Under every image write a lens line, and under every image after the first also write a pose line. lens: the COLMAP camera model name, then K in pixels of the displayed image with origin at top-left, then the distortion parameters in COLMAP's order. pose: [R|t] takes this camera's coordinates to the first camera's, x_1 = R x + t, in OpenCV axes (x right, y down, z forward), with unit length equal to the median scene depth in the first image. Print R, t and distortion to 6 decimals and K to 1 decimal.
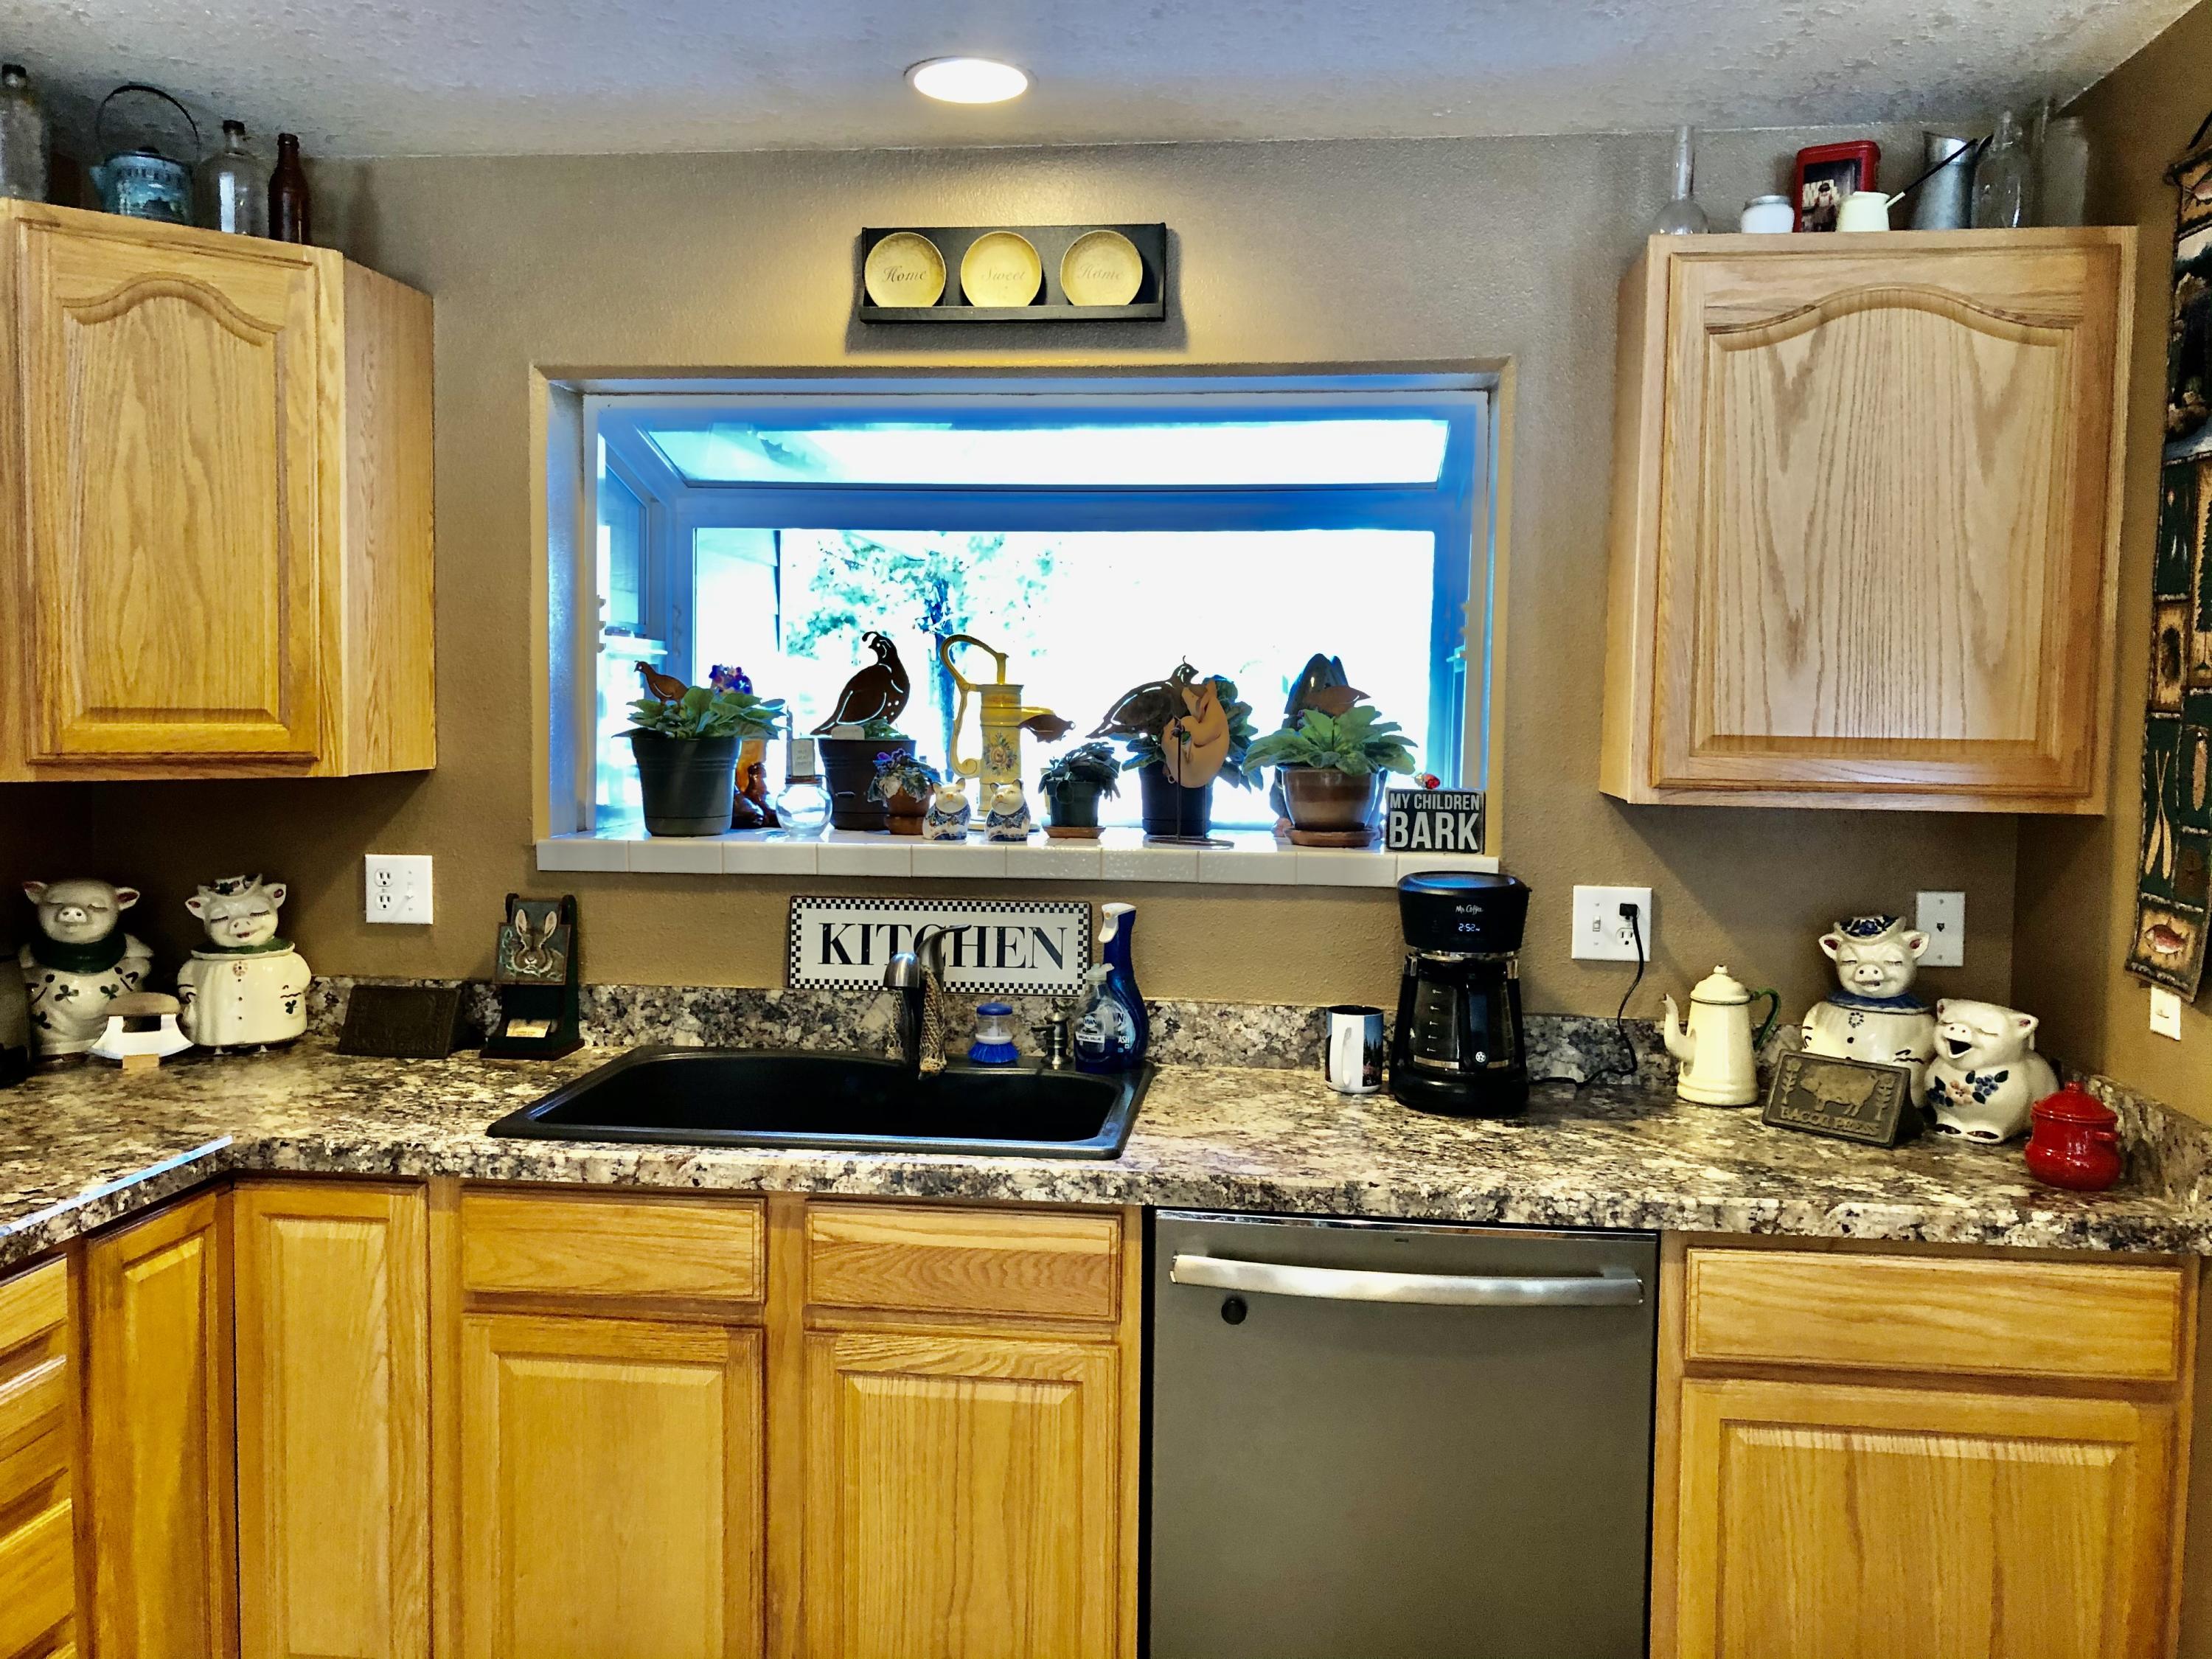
lens RADIAL K [[1795.9, 0, 1098.8], [0, 1795.9, 818.3], [0, 0, 1]] dist [0.032302, -0.030322]
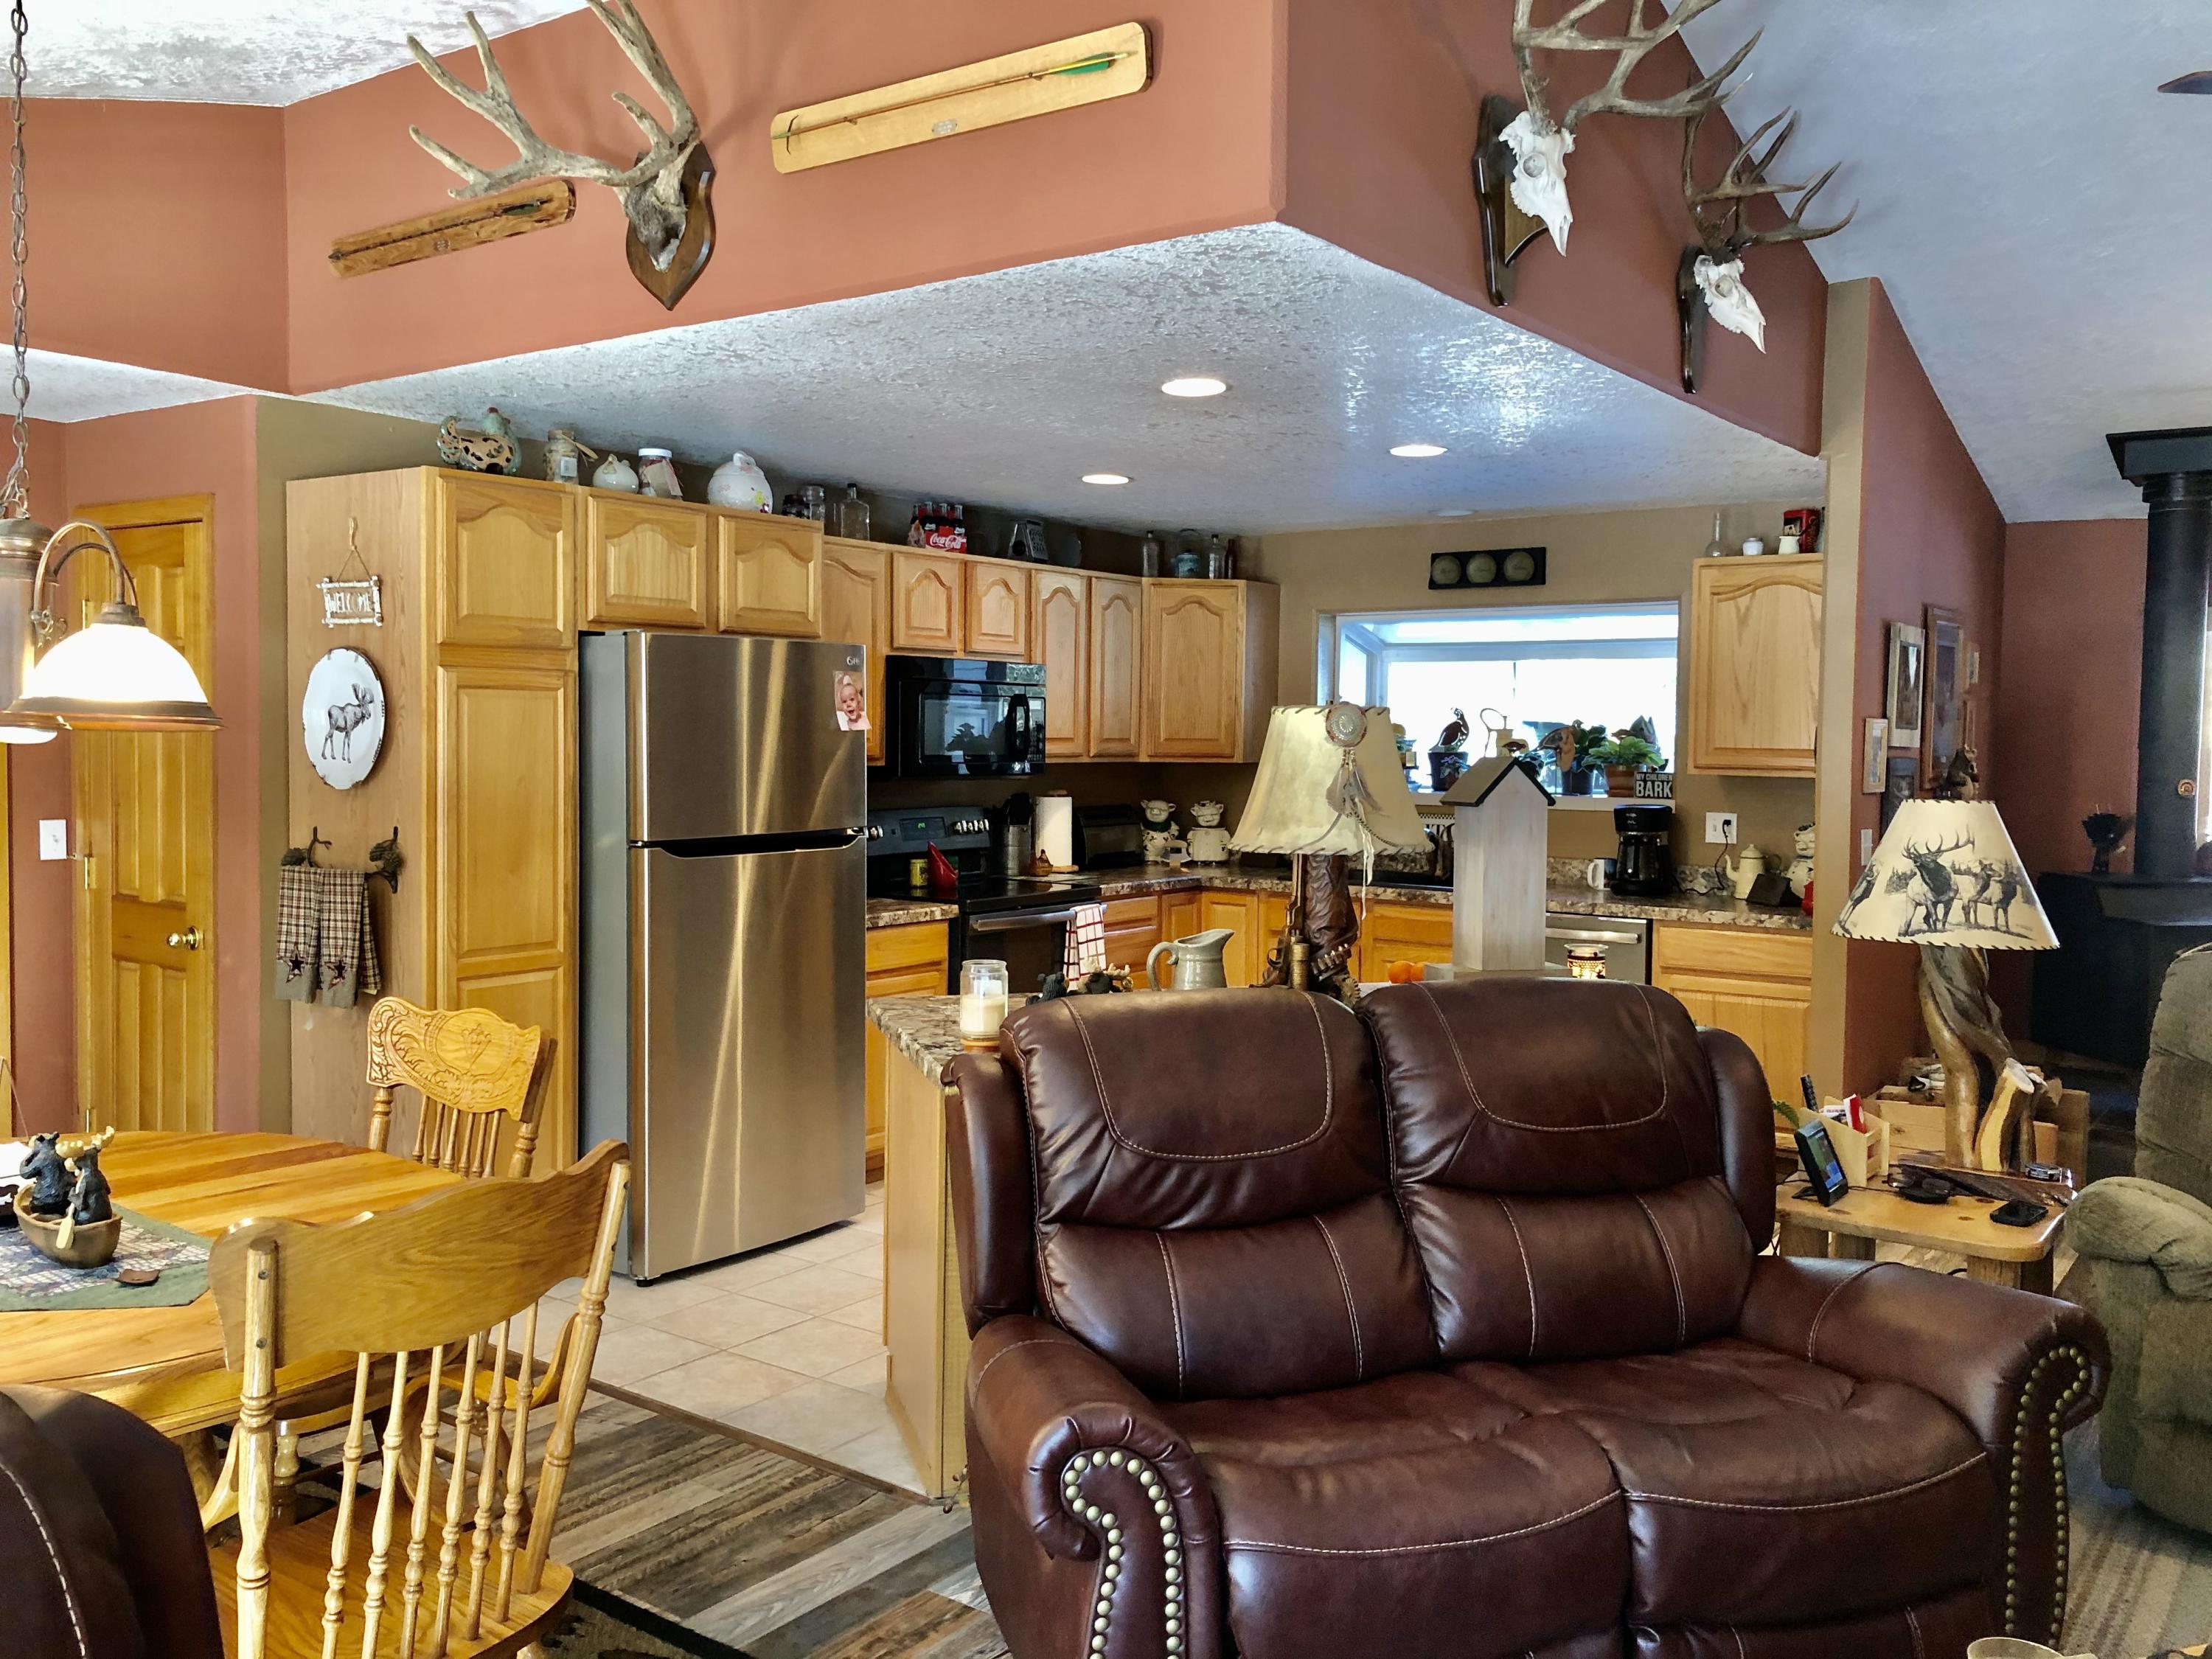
lens RADIAL K [[1795.9, 0, 1100.9], [0, 1795.9, 821.2], [0, 0, 1]] dist [0.032302, -0.030322]
pose [[0.869099, 0.021595, -0.494166, 0.782793], [-0.033308, 0.999334, -0.014910, 0.117145], [0.493515, 0.029418, 0.869240, -1.552627]]
